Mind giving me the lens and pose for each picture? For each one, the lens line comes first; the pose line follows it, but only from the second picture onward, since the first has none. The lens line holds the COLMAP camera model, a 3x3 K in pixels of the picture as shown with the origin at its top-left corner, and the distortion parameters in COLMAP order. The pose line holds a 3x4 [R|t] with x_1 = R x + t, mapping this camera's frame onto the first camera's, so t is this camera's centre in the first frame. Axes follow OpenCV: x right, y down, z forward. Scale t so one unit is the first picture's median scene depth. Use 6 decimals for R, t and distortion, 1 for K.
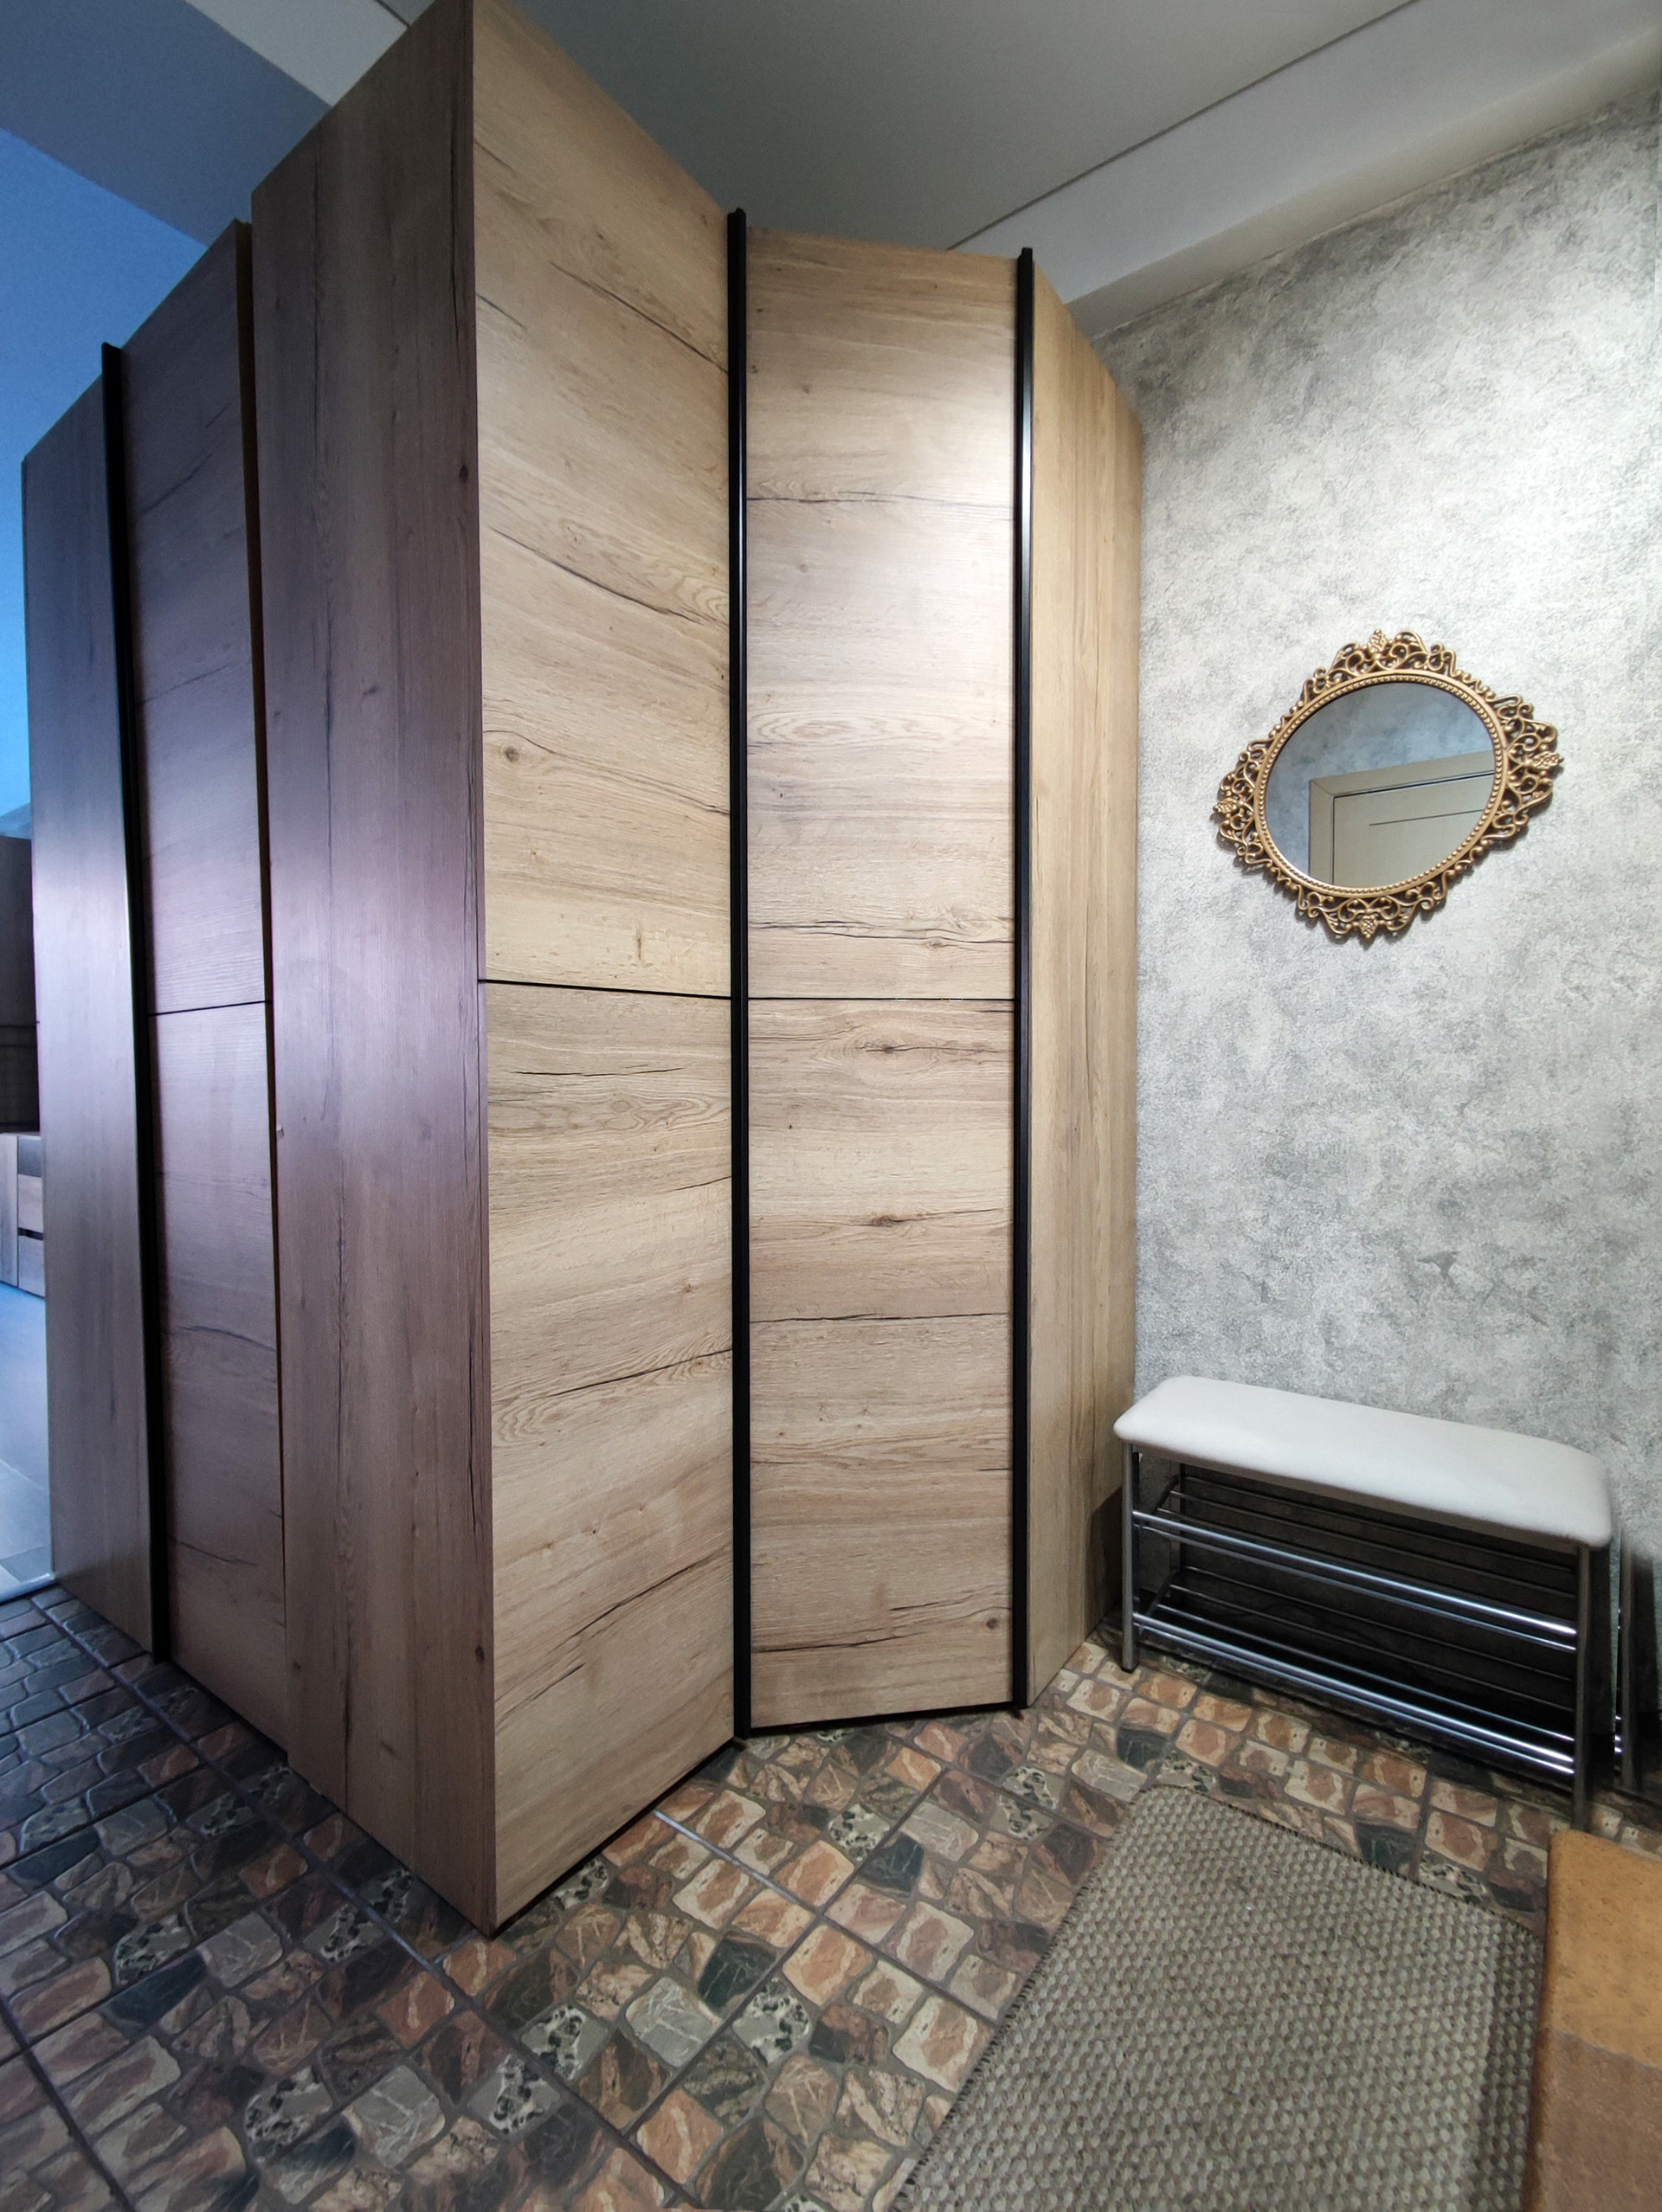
lens RADIAL K [[1003.5, 0, 832.2], [0, 1003.5, 1094.9], [0, 0, 1]] dist [0.013159, -0.006501]
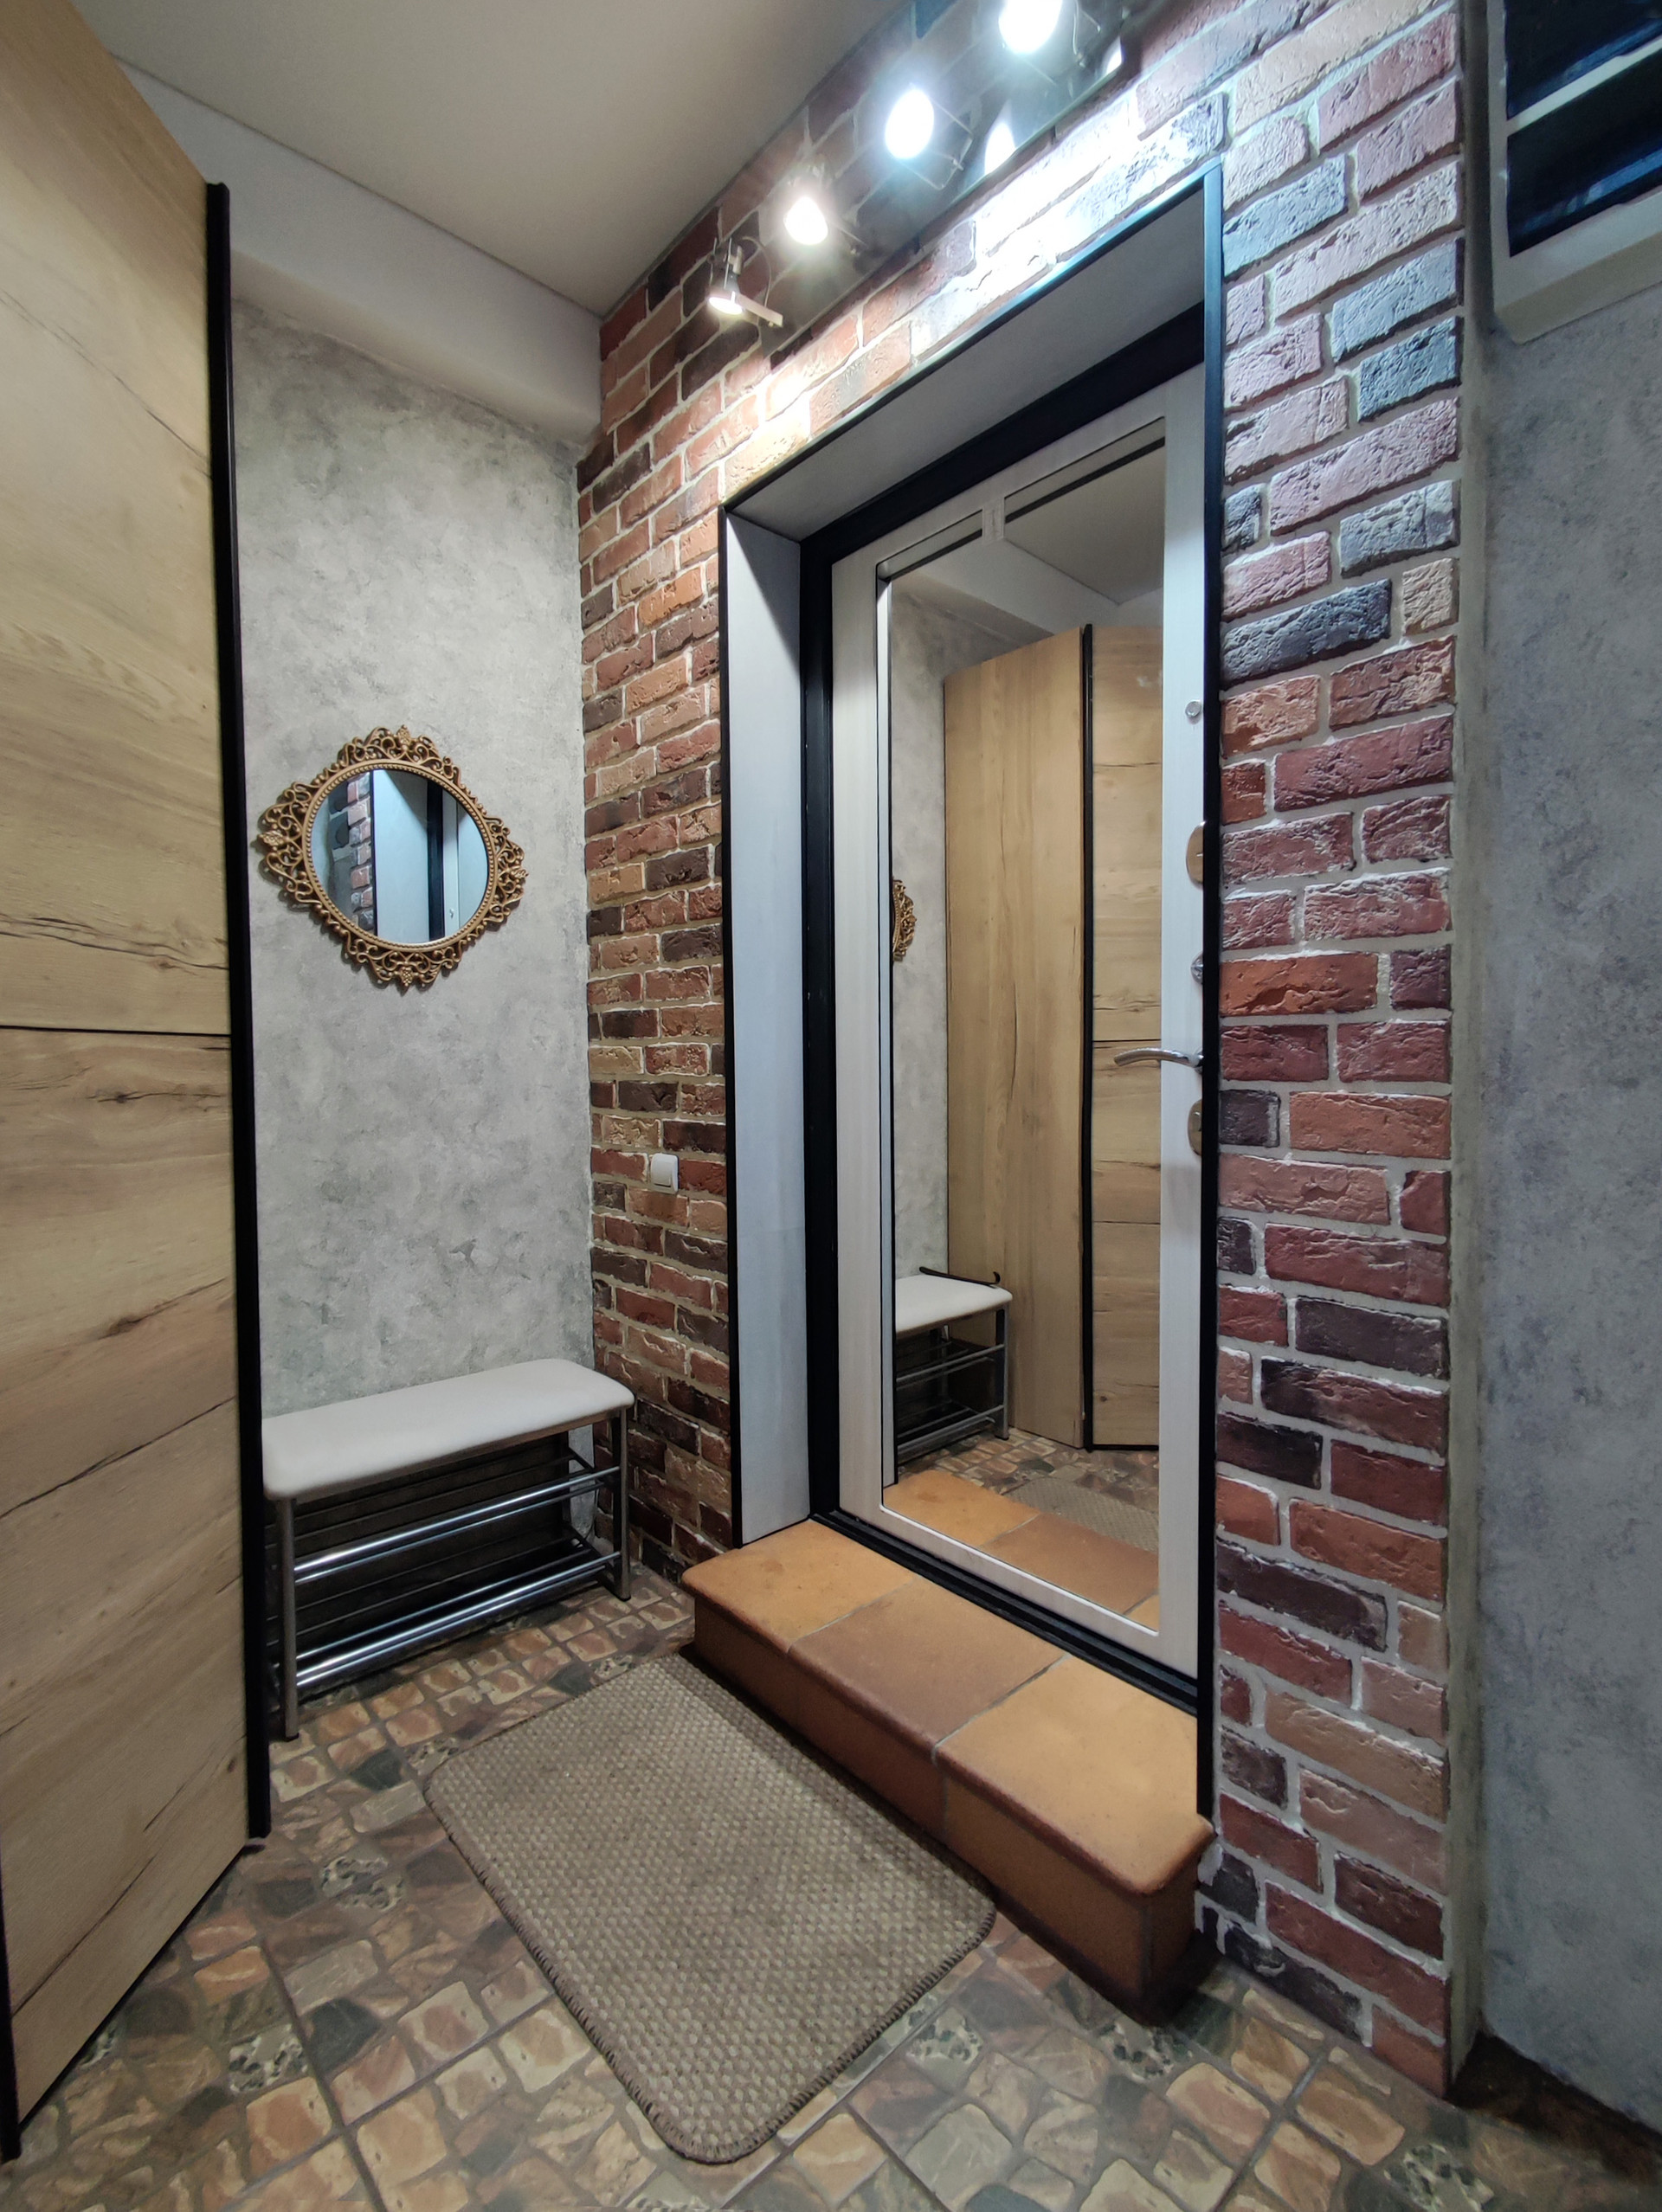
lens RADIAL K [[1003.5, 0, 820.3], [0, 1003.5, 1093.5], [0, 0, 1]] dist [0.013159, -0.006501]
pose [[0.205713, -0.031512, 0.978105, -0.550151], [0.035501, 0.999064, 0.024721, -0.046487], [-0.977968, 0.029638, 0.206639, 0.312068]]
